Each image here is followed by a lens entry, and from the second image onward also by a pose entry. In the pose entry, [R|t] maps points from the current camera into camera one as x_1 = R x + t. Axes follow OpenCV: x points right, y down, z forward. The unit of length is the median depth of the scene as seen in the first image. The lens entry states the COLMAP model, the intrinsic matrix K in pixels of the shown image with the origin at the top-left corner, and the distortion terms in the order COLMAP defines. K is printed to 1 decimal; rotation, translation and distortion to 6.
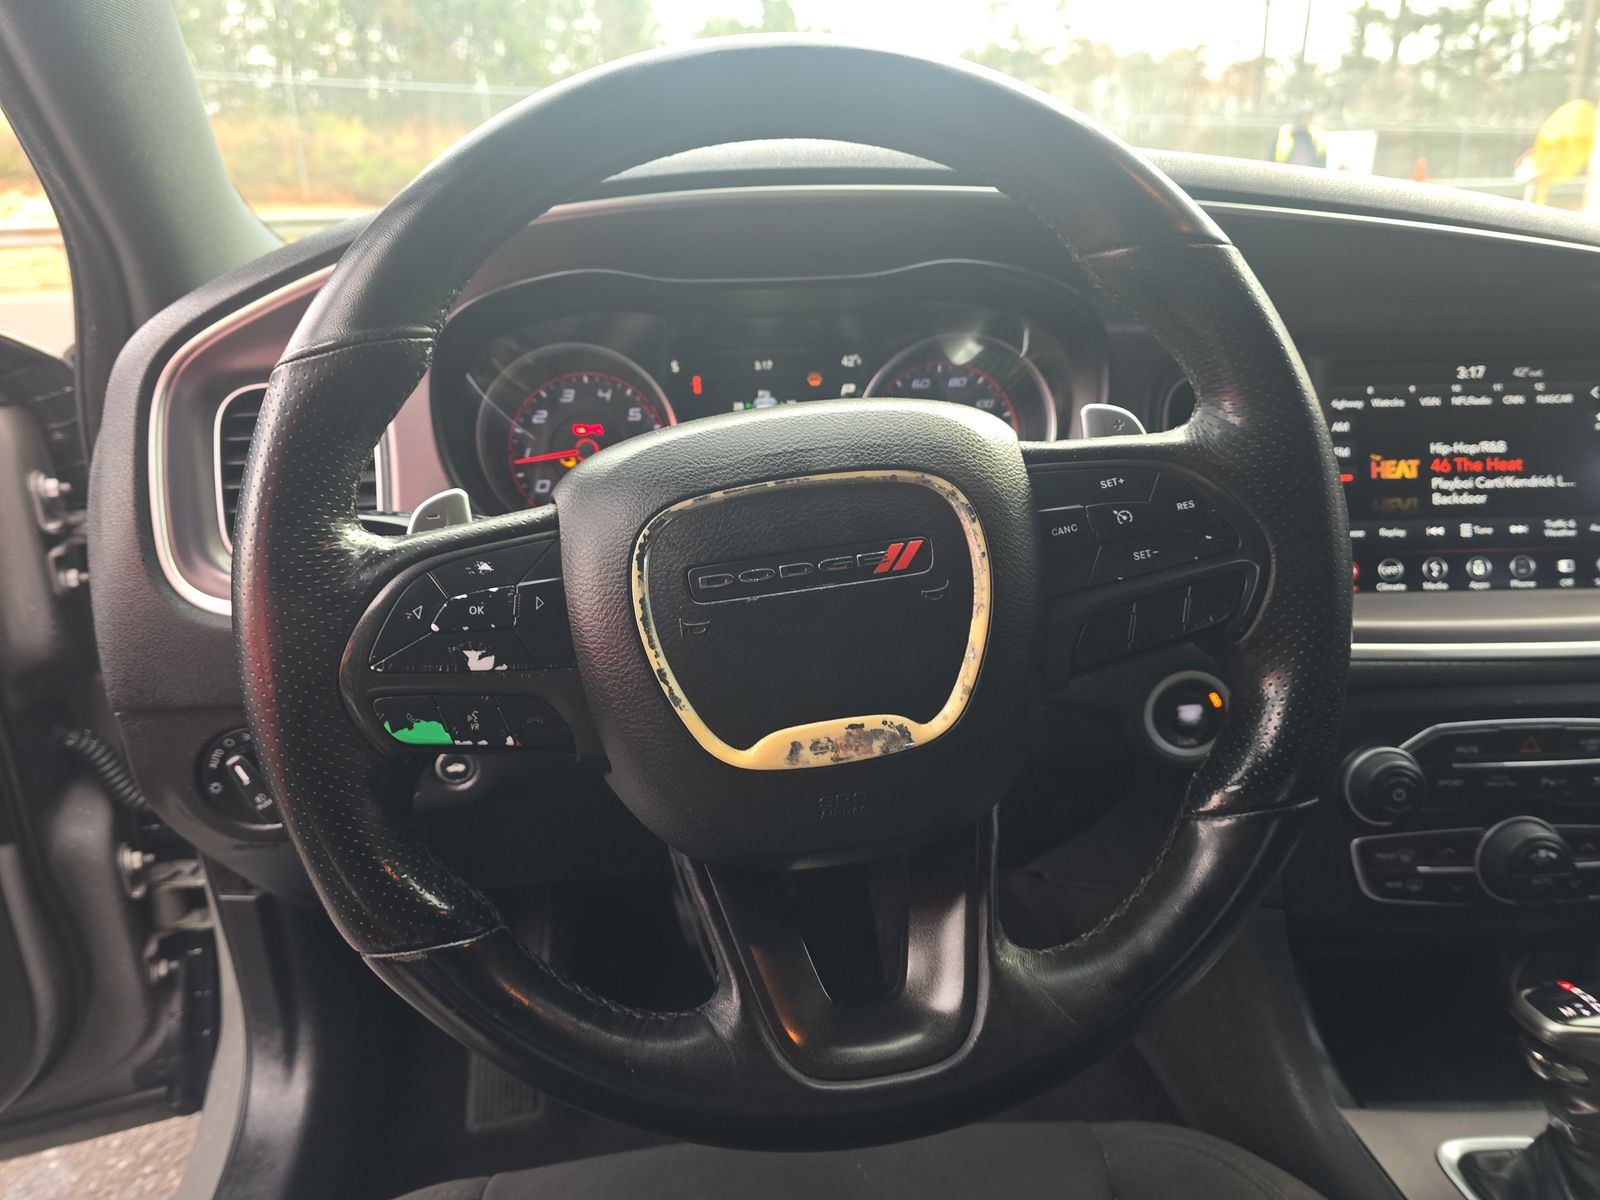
lens RADIAL K [[1084.4, 0, 802.1], [0, 1084.4, 606.2], [0, 0, 1]] dist [-0.005666, 0.005010]
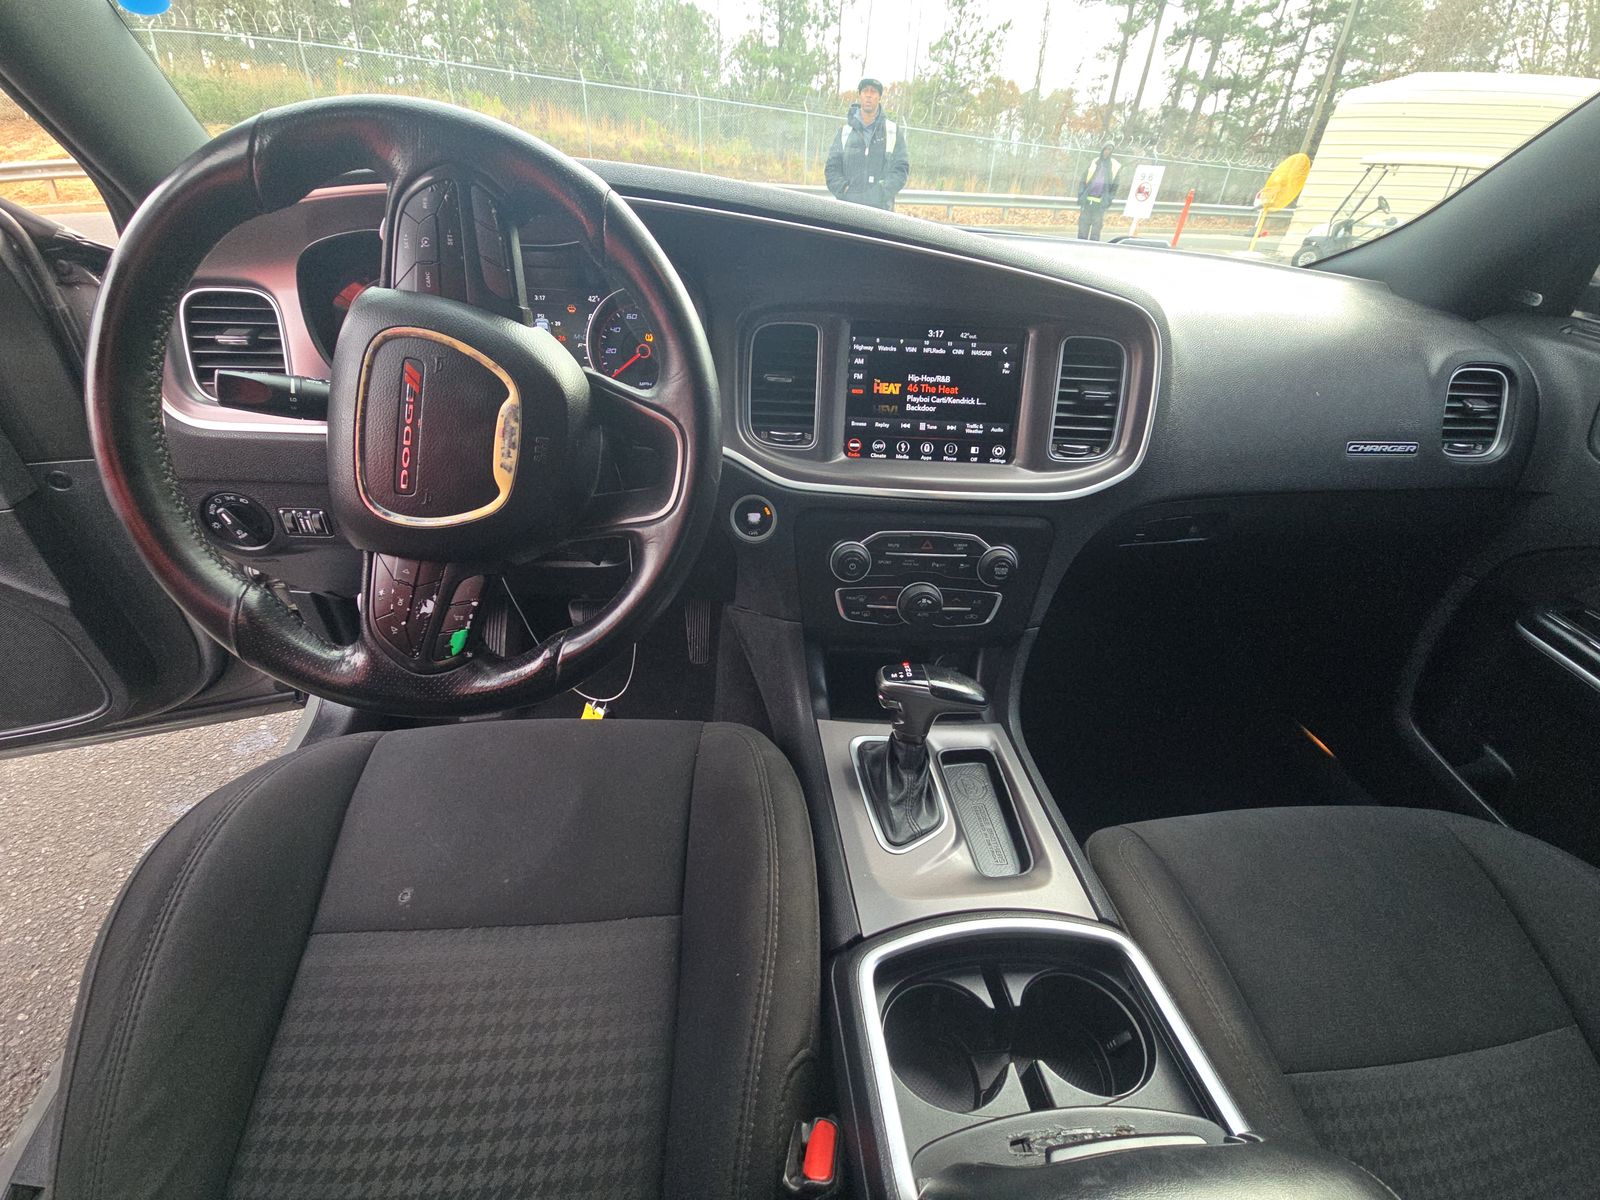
lens RADIAL K [[640.0, 0, 801.9], [0, 640.0, 597.3], [0, 0, 1]] dist [0.000206, -0.000118]
pose [[0.997680, 0.056997, 0.037229, 0.388076], [-0.063632, 0.975119, 0.212353, -0.005736], [-0.024199, -0.214230, 0.976484, -0.098681]]
